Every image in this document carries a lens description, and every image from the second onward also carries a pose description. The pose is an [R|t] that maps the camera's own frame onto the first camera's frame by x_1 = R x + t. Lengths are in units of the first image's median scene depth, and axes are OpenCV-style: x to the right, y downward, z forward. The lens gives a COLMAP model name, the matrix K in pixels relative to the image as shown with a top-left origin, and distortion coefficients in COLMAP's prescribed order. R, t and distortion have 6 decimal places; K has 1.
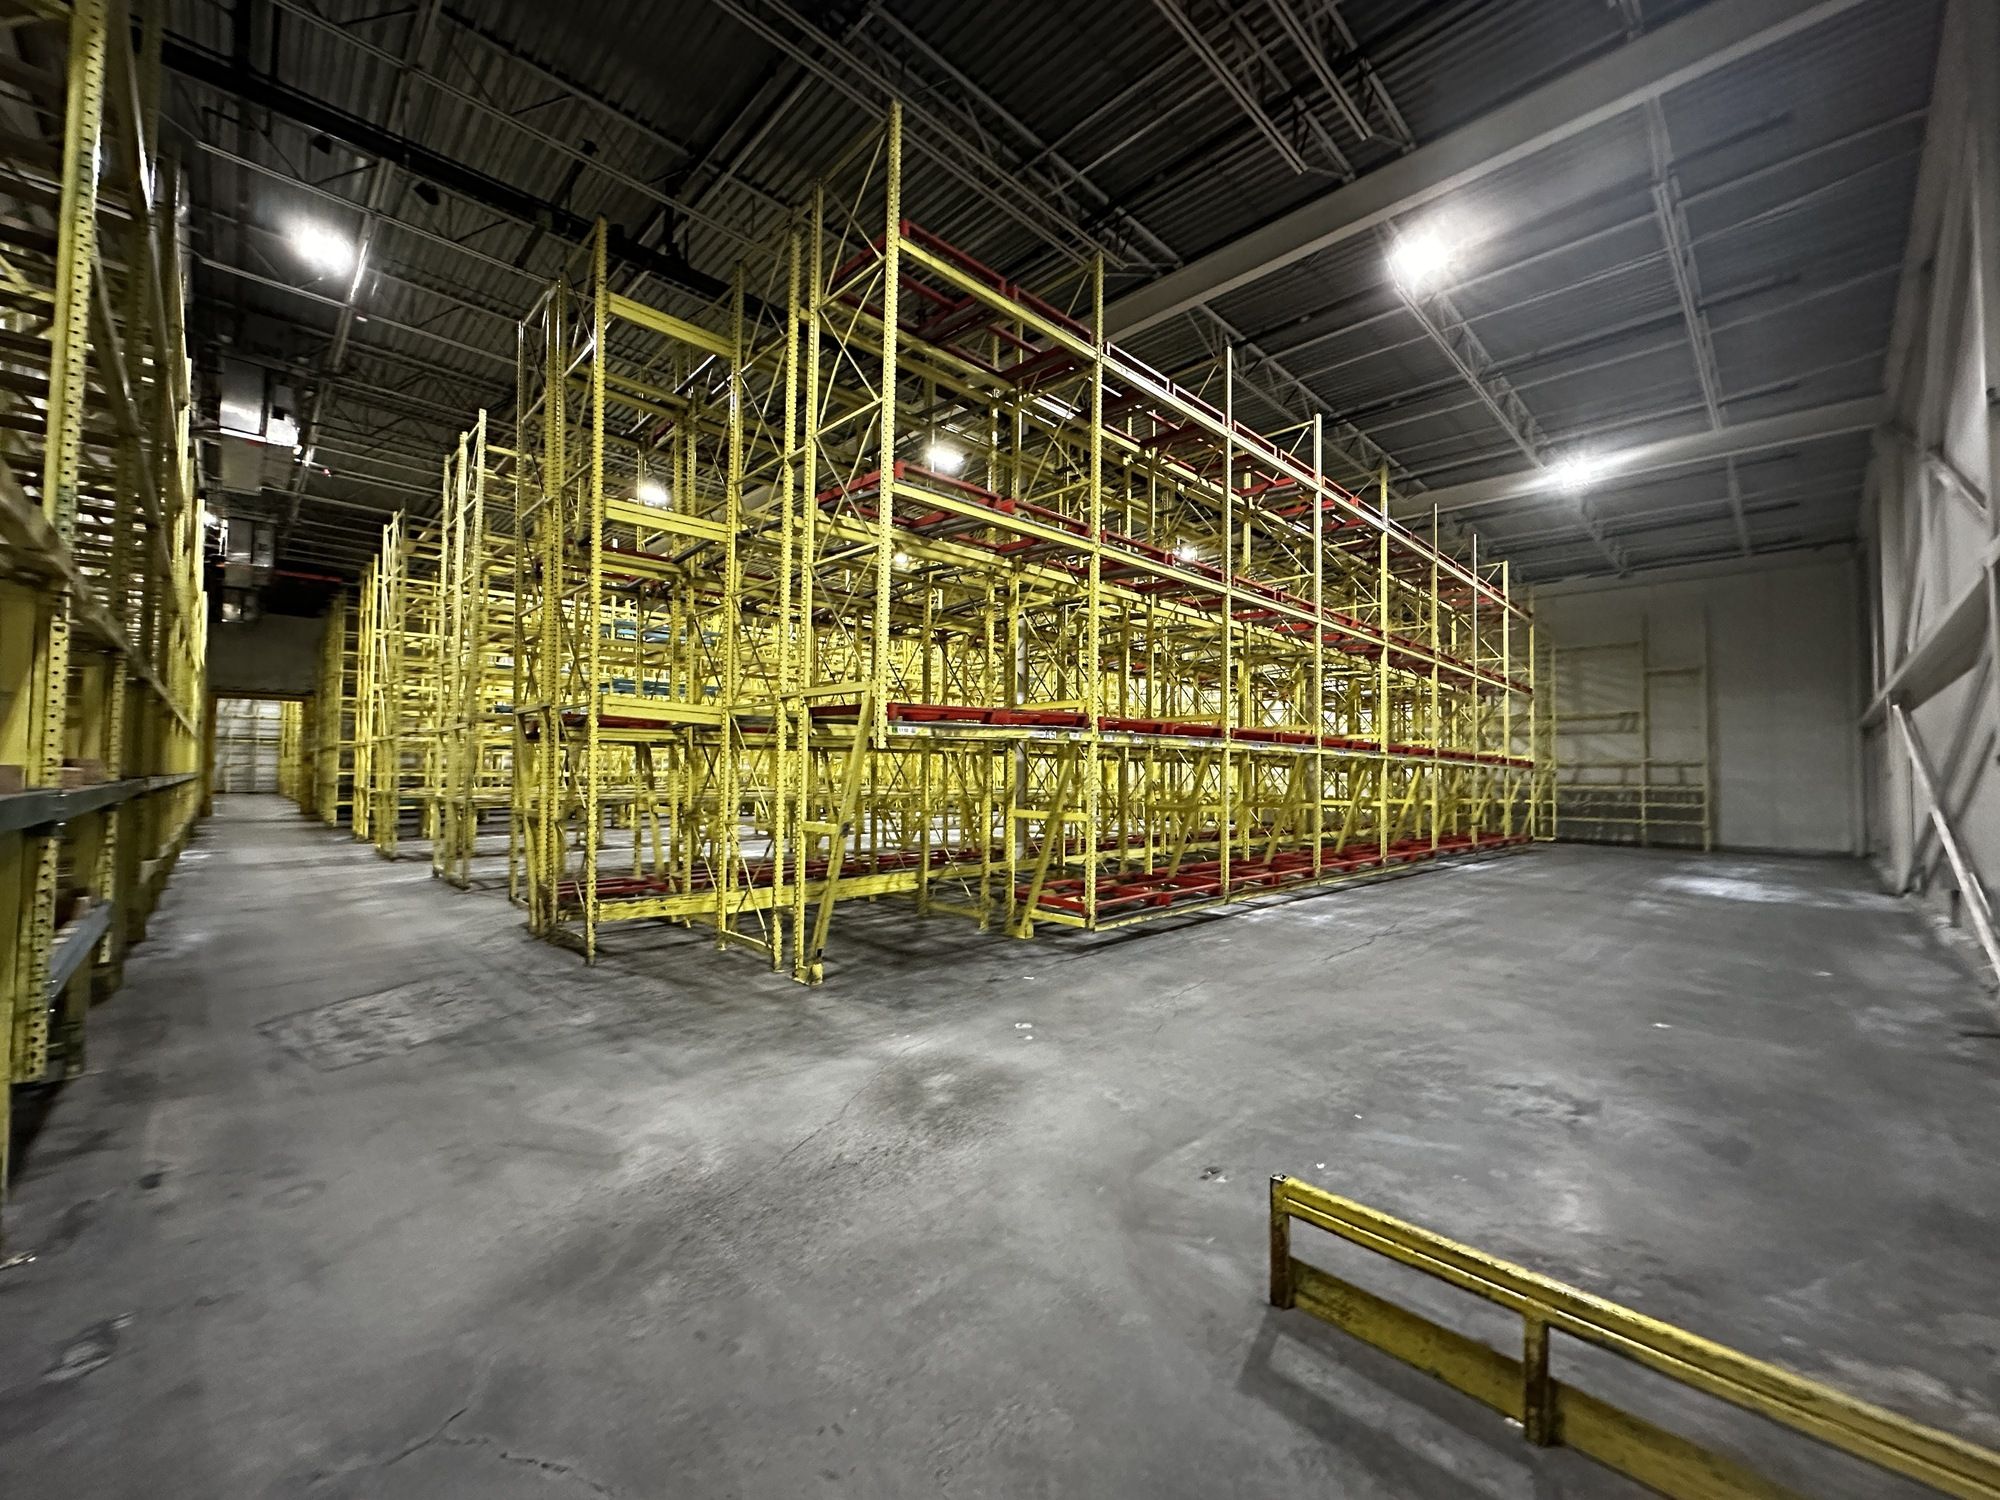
lens RADIAL K [[795.4, 0, 1007.2], [0, 795.4, 750.0], [0, 0, 1]] dist [-0.002900, -0.000326]
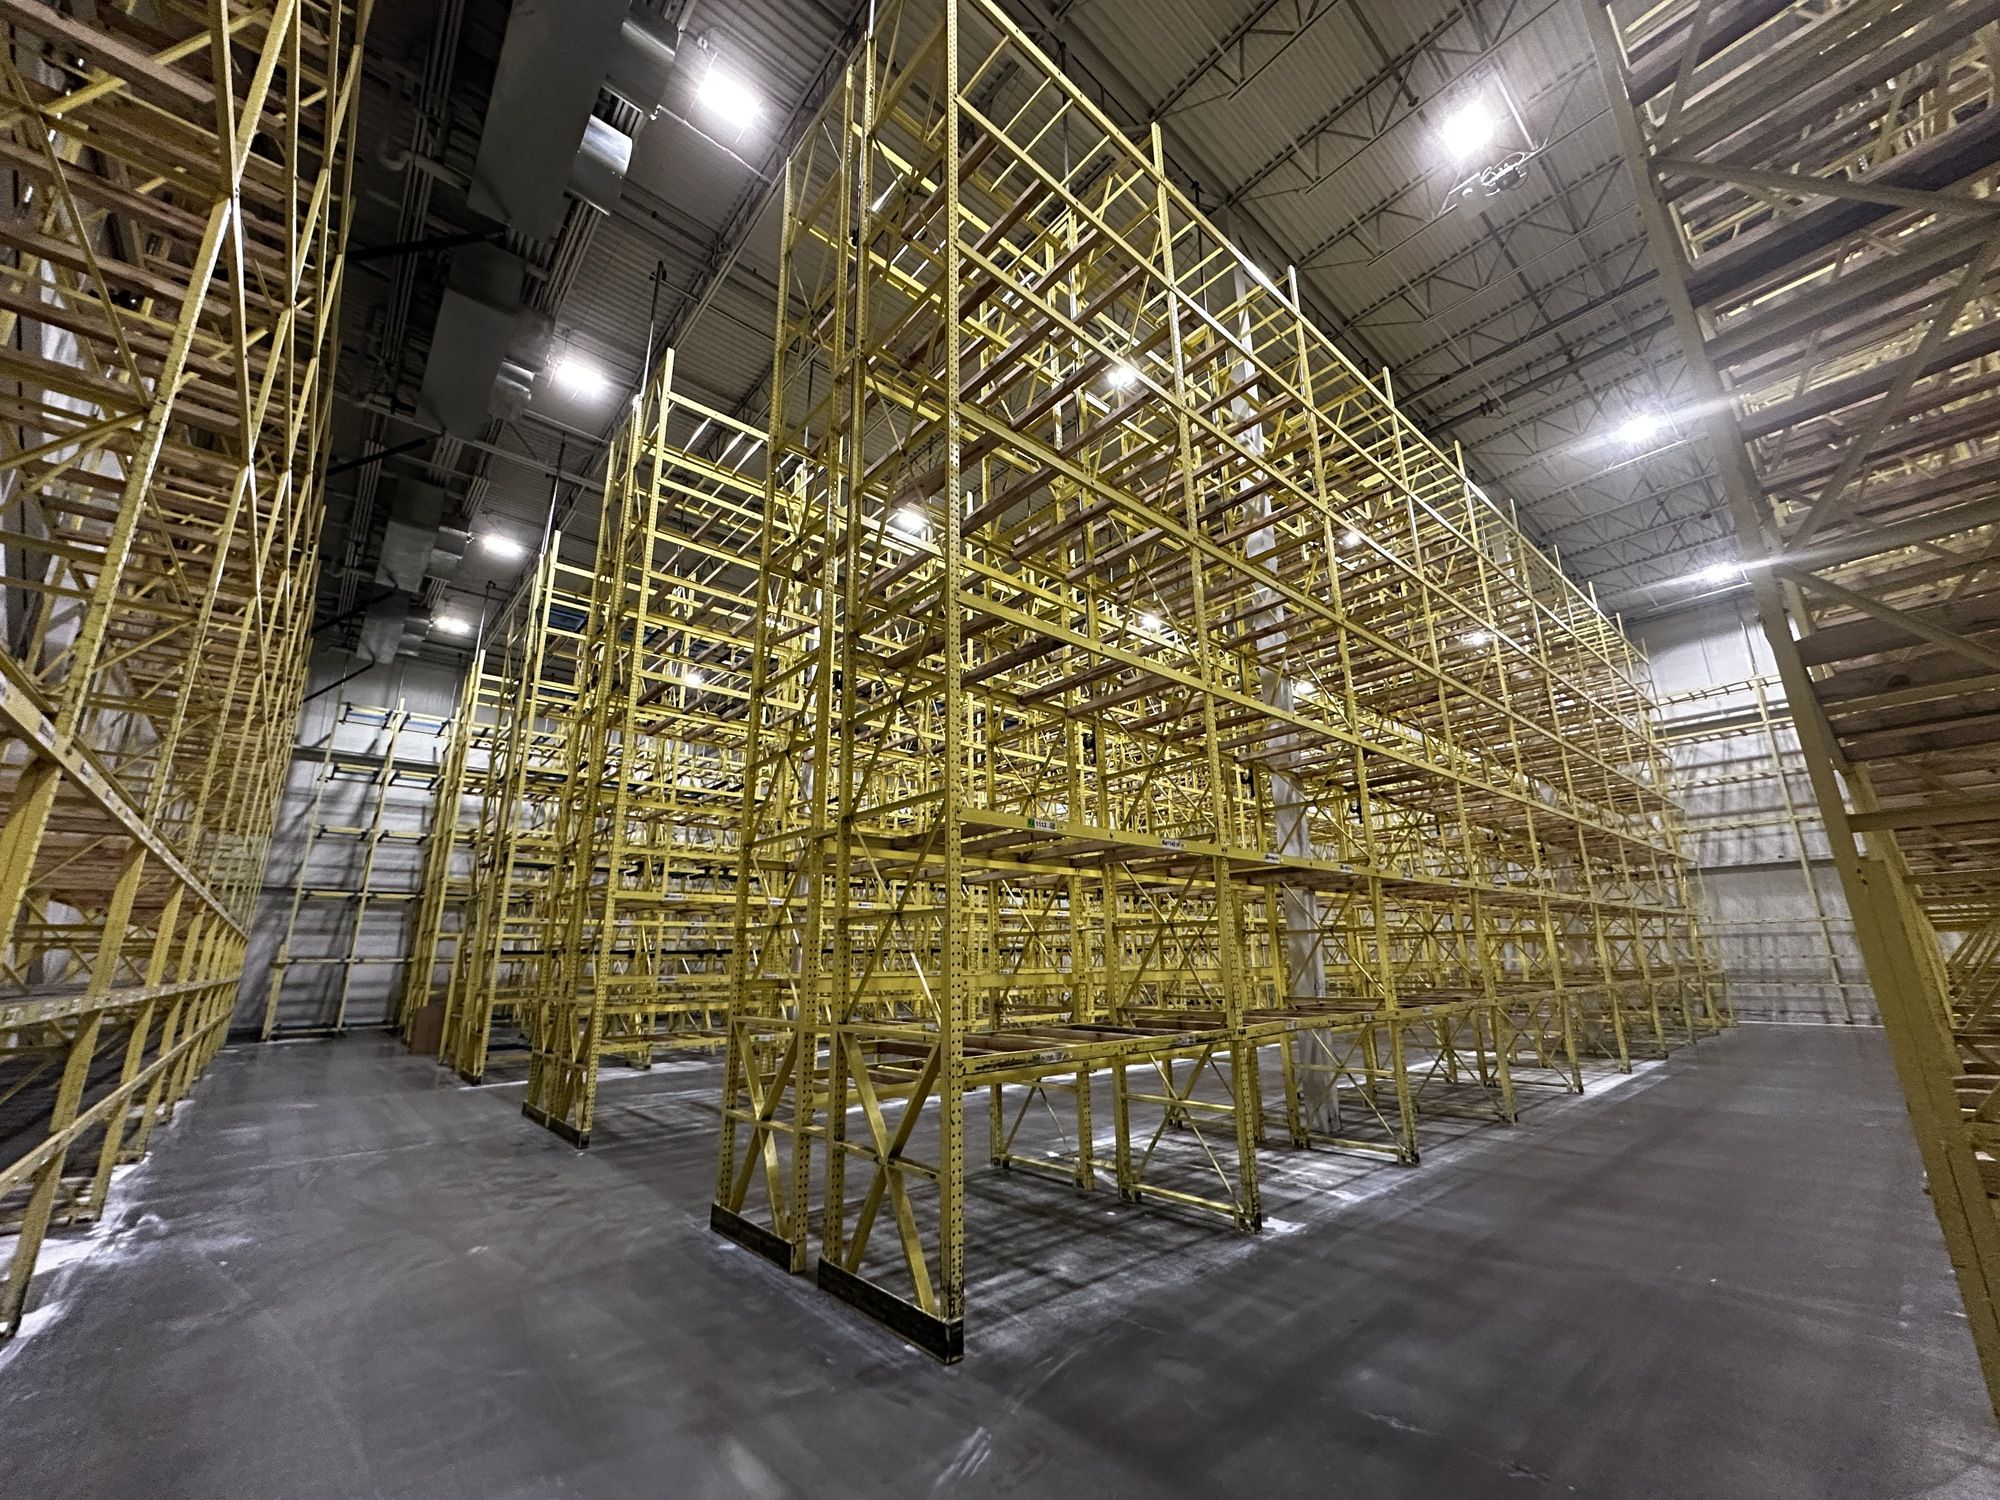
lens RADIAL K [[795.4, 0, 1001.9], [0, 795.4, 750.8], [0, 0, 1]] dist [-0.002900, -0.000326]
pose [[0.998102, -0.037498, -0.048847, -1.606978], [0.025492, 0.973665, -0.226554, 0.042338], [0.056056, 0.224879, 0.972773, 1.637504]]
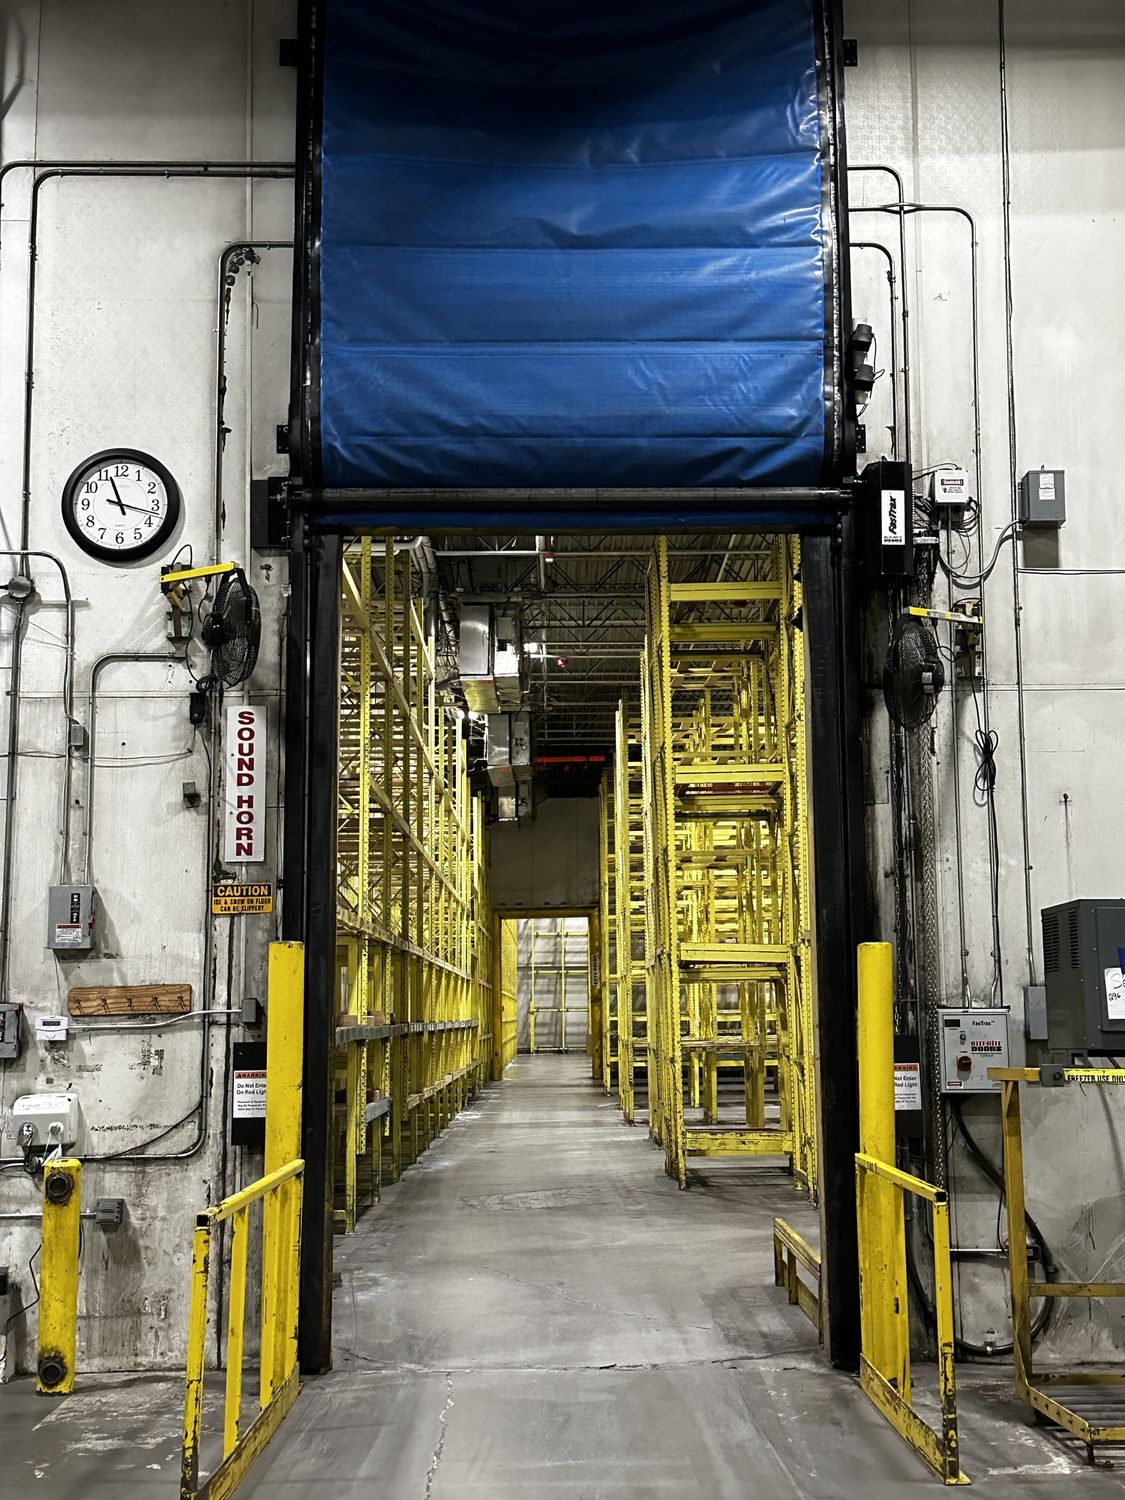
lens RADIAL K [[1927.0, 0, 562.4], [0, 1927.0, 748.8], [0, 0, 1]] dist [0.019788, 0.000000]
pose [[0.714117, -0.113049, -0.690838, 0.470378], [0.040816, 0.991919, -0.120127, -0.007746], [0.698836, 0.057587, 0.712960, -0.391741]]
